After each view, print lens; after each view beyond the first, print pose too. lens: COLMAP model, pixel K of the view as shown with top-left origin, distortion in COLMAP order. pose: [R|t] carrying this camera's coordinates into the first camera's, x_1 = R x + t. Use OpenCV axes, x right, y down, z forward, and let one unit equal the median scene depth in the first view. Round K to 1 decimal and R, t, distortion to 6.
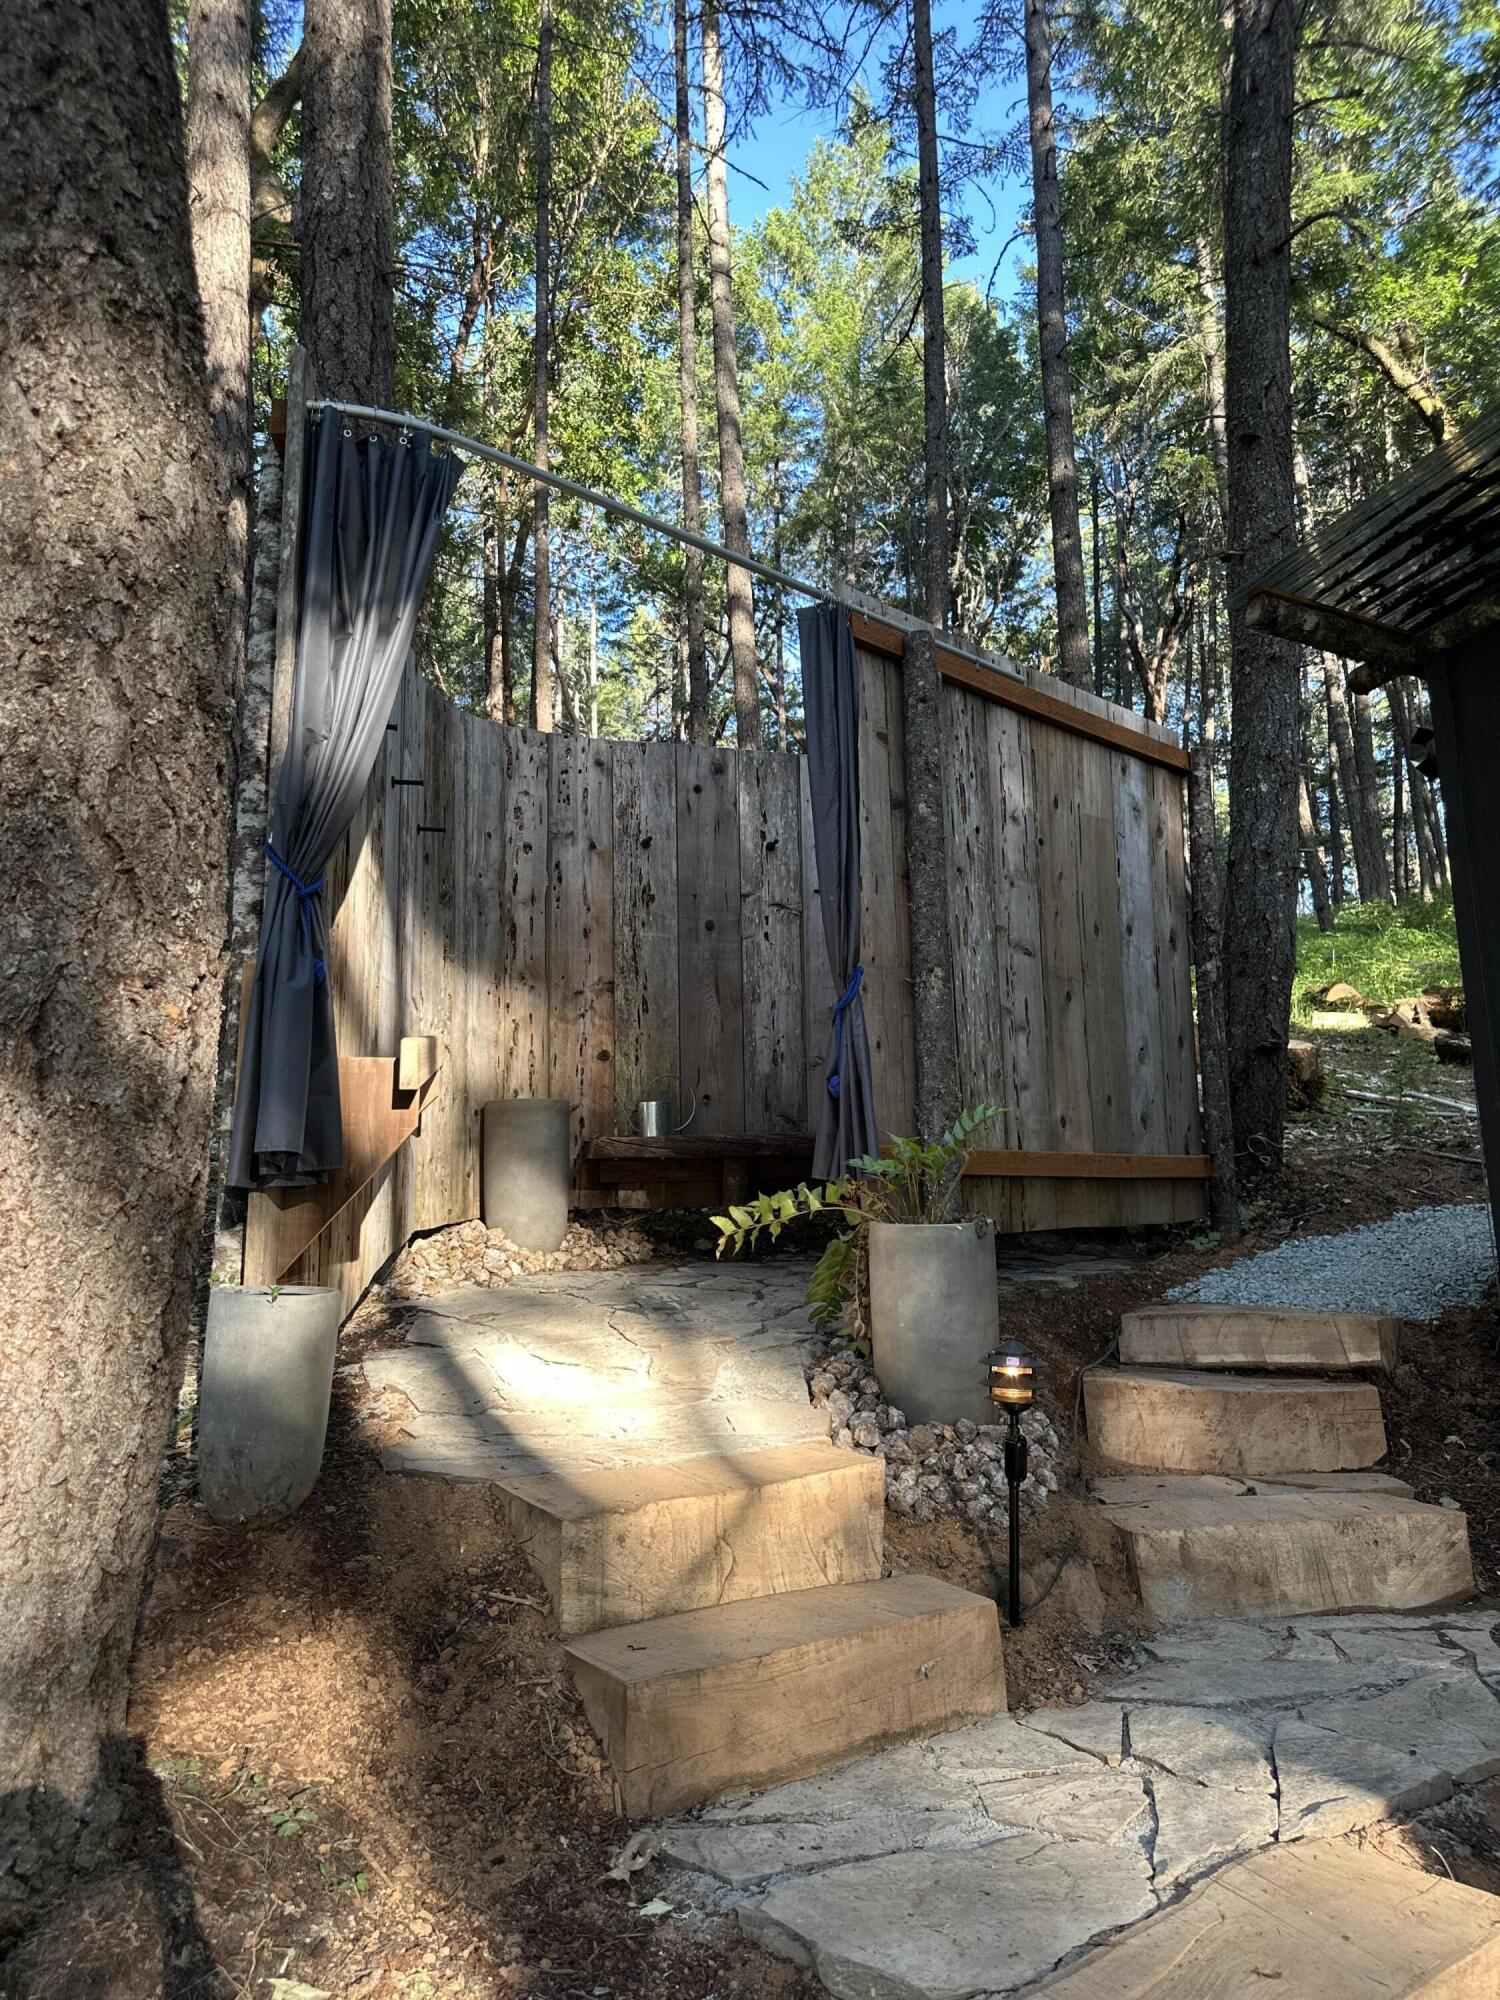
lens RADIAL K [[1399.8, 0, 745.8], [0, 1399.8, 998.3], [0, 0, 1]] dist [0.149488, -0.255362]
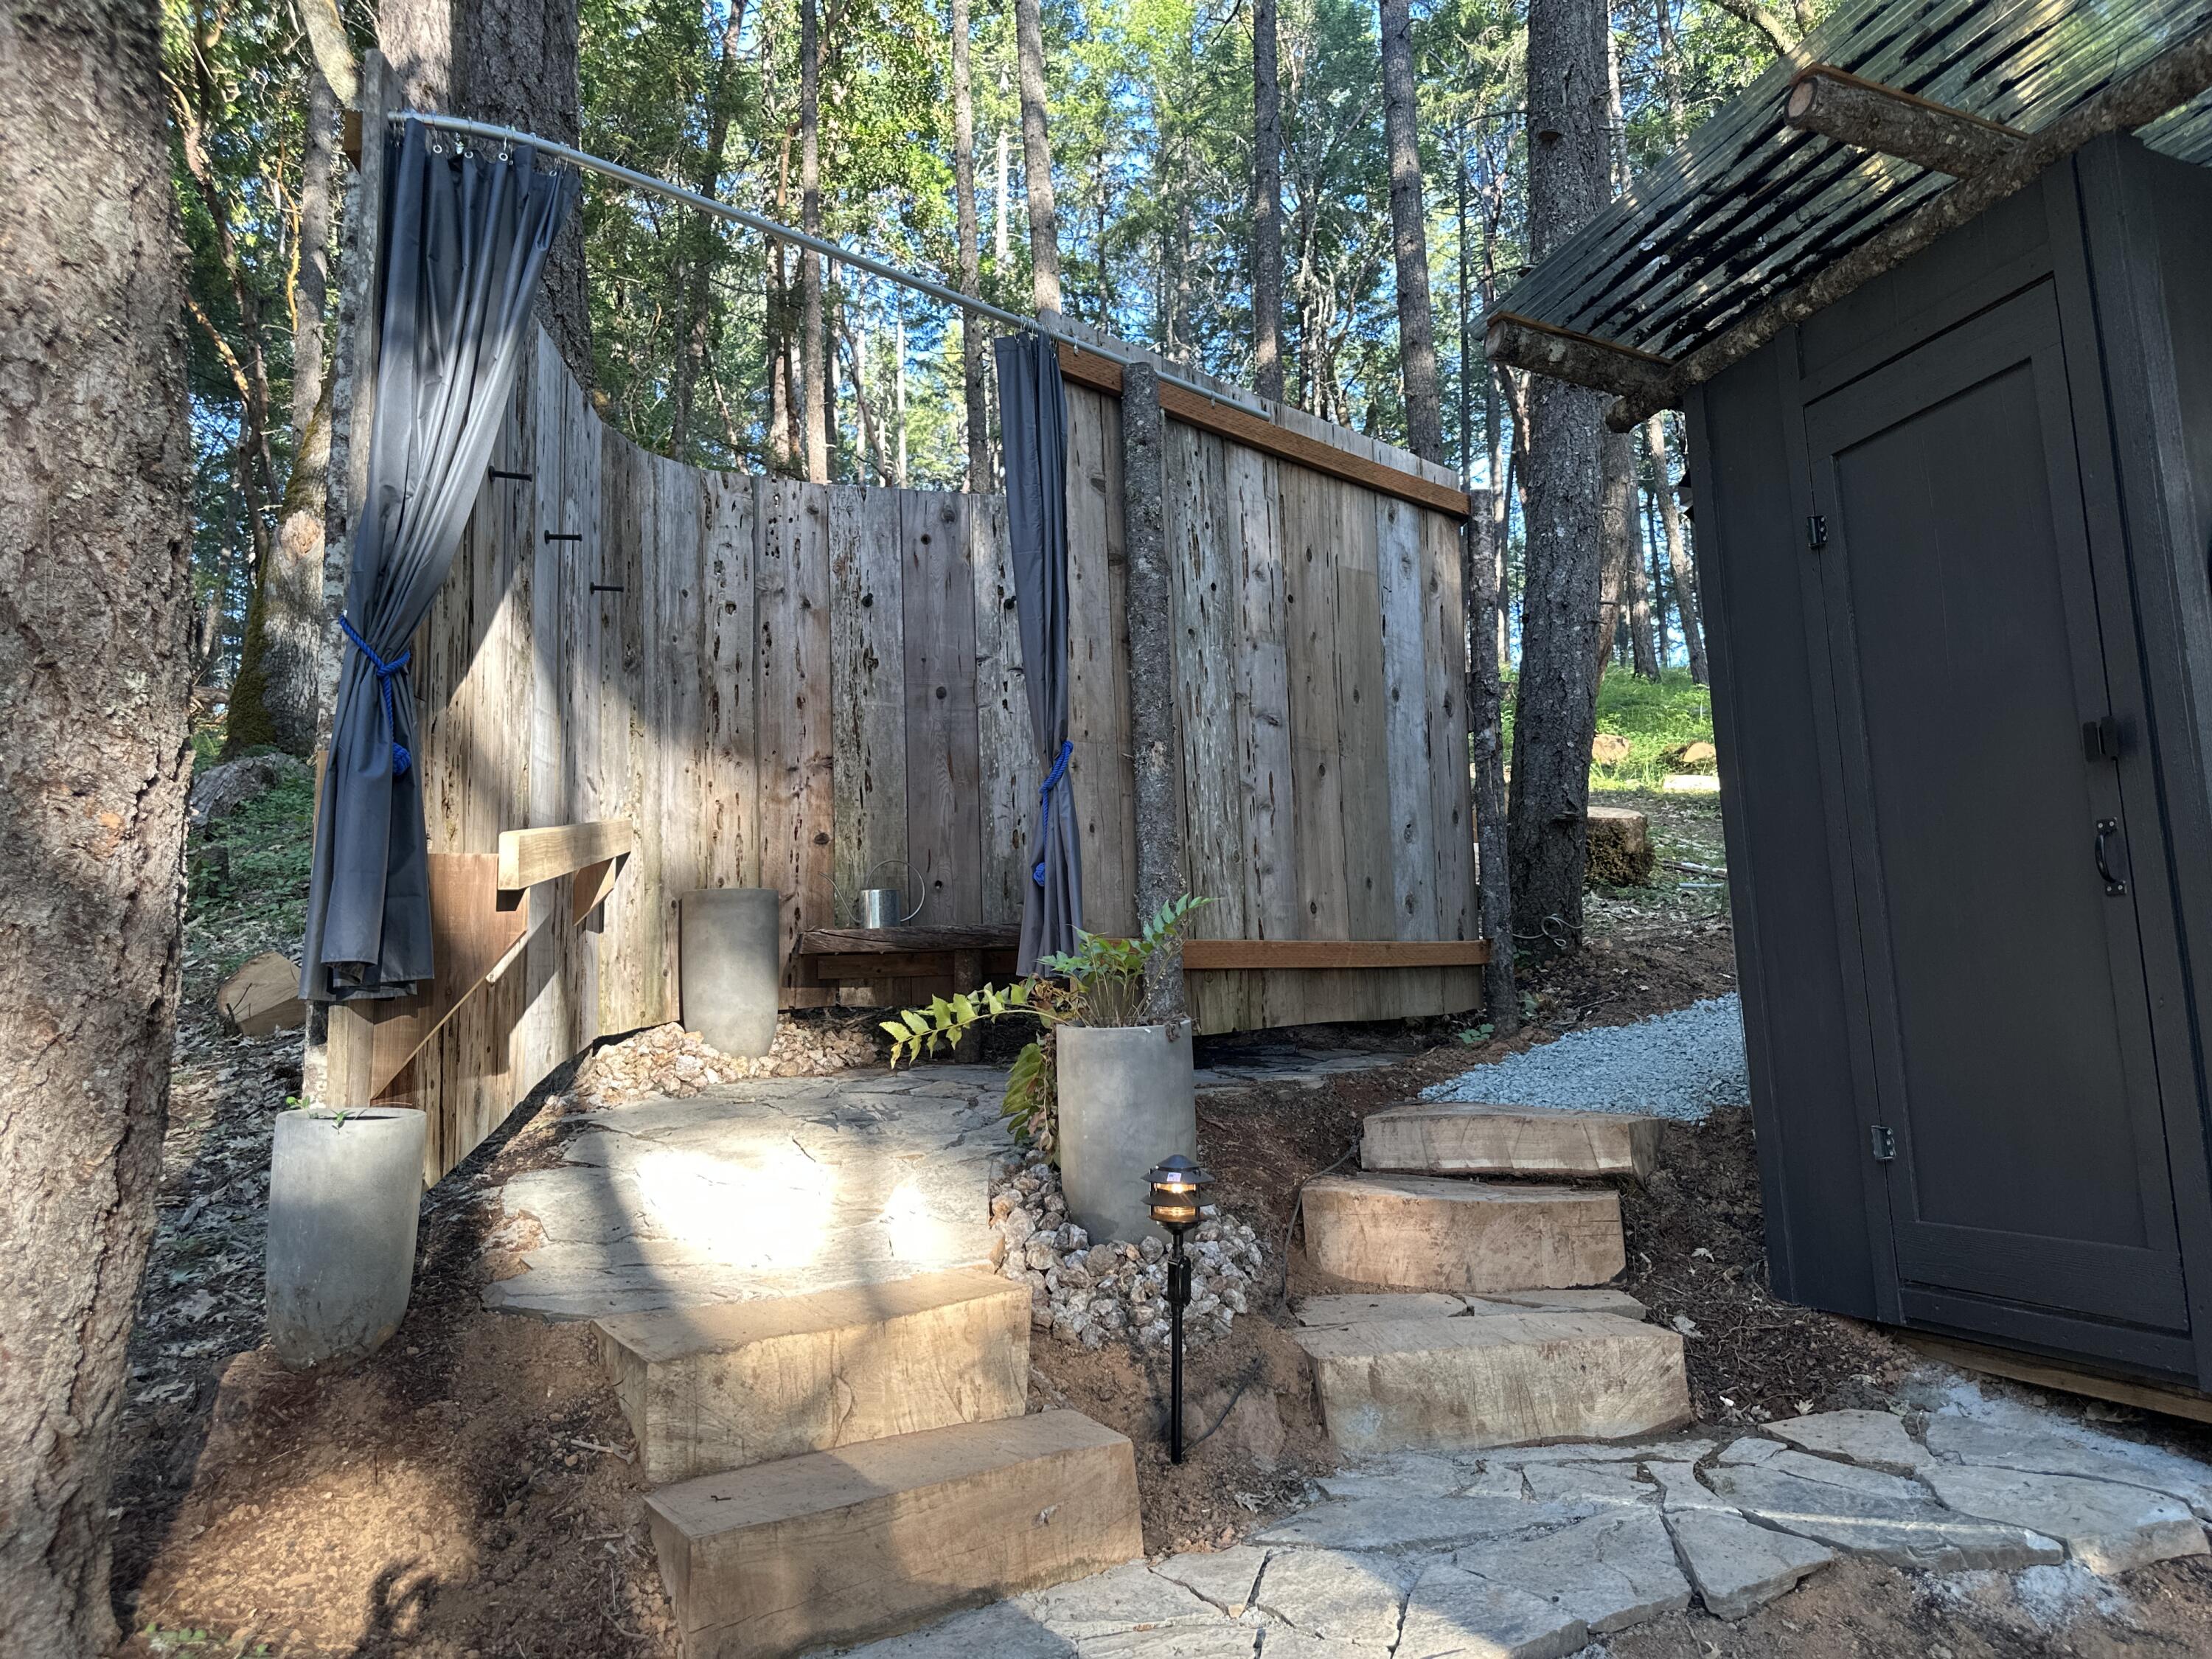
lens RADIAL K [[1548.2, 0, 1106.0], [0, 1548.2, 829.5], [0, 0, 1]] dist [0.149488, -0.255362]
pose [[0.999885, -0.010119, 0.011309, 0.082054], [0.009610, 0.998978, 0.044163, -0.008913], [-0.011744, -0.044049, 0.998960, 0.000133]]
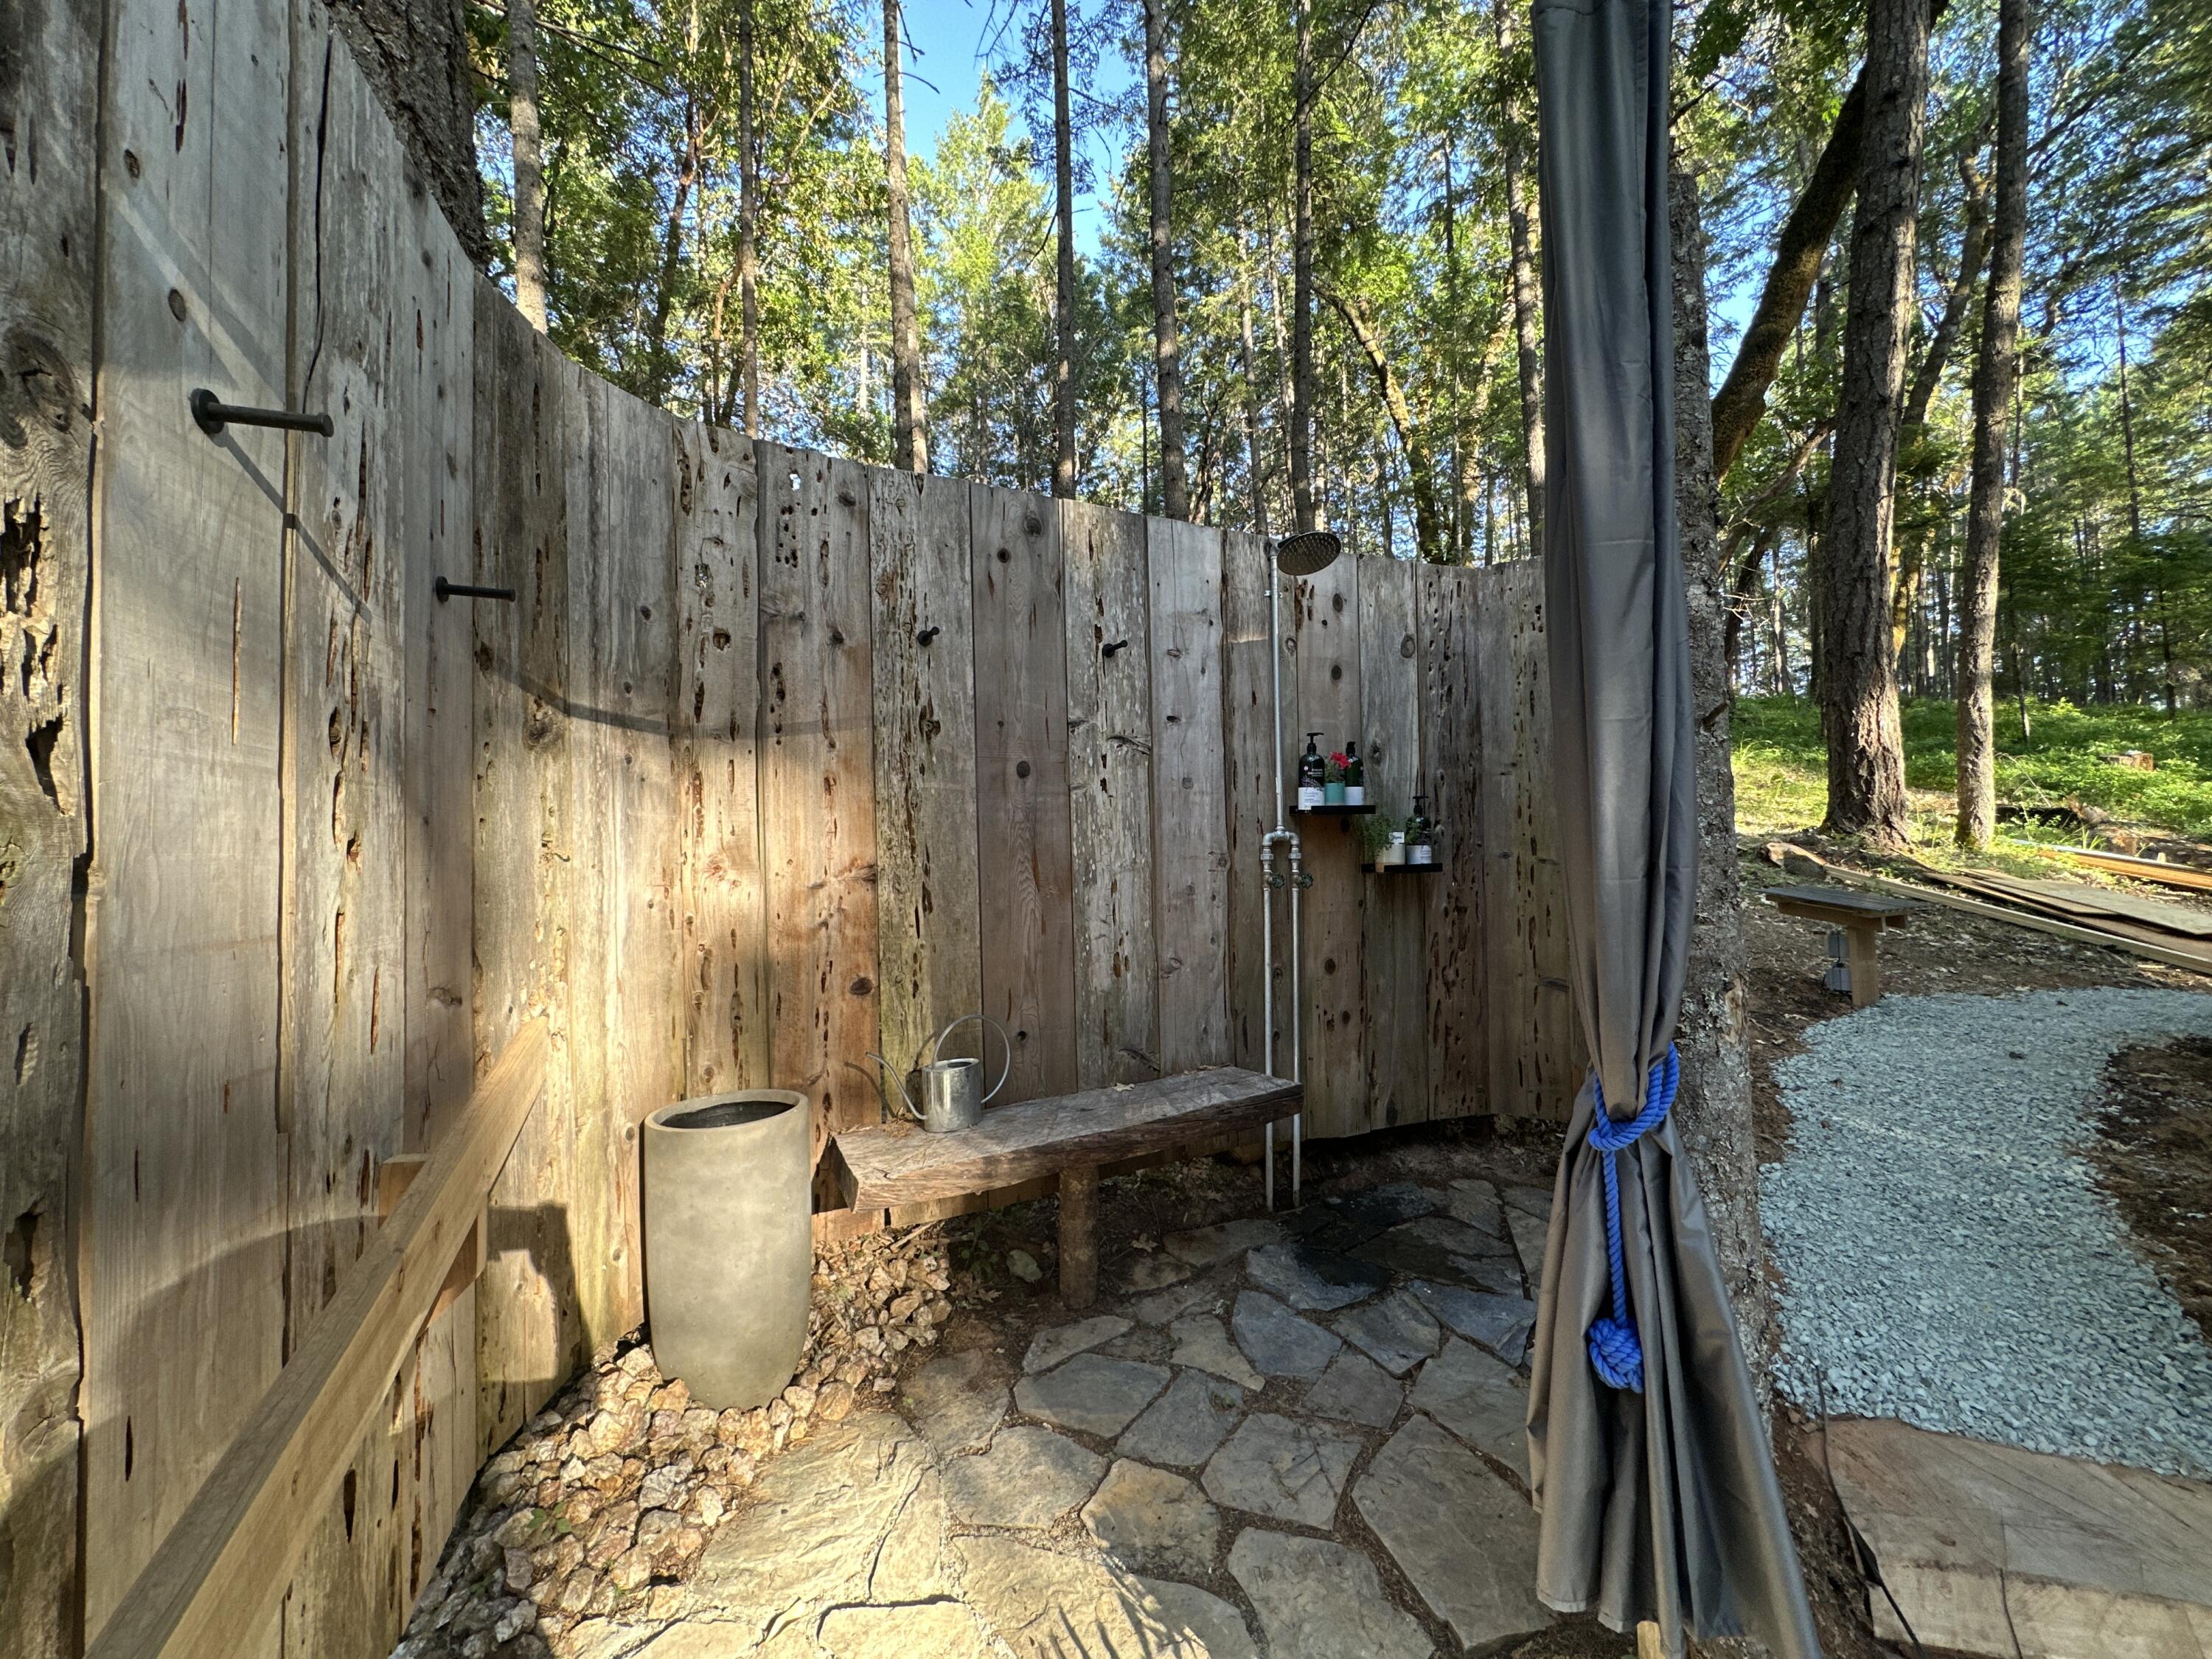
lens RADIAL K [[883.7, 0, 1102.2], [0, 883.7, 829.5], [0, 0, 1]] dist [-0.006202, -0.000010]
pose [[0.973863, -0.003469, 0.227109, -0.100779], [-0.020896, 0.994274, 0.104795, -0.082340], [-0.226172, -0.106802, 0.968215, 0.711918]]
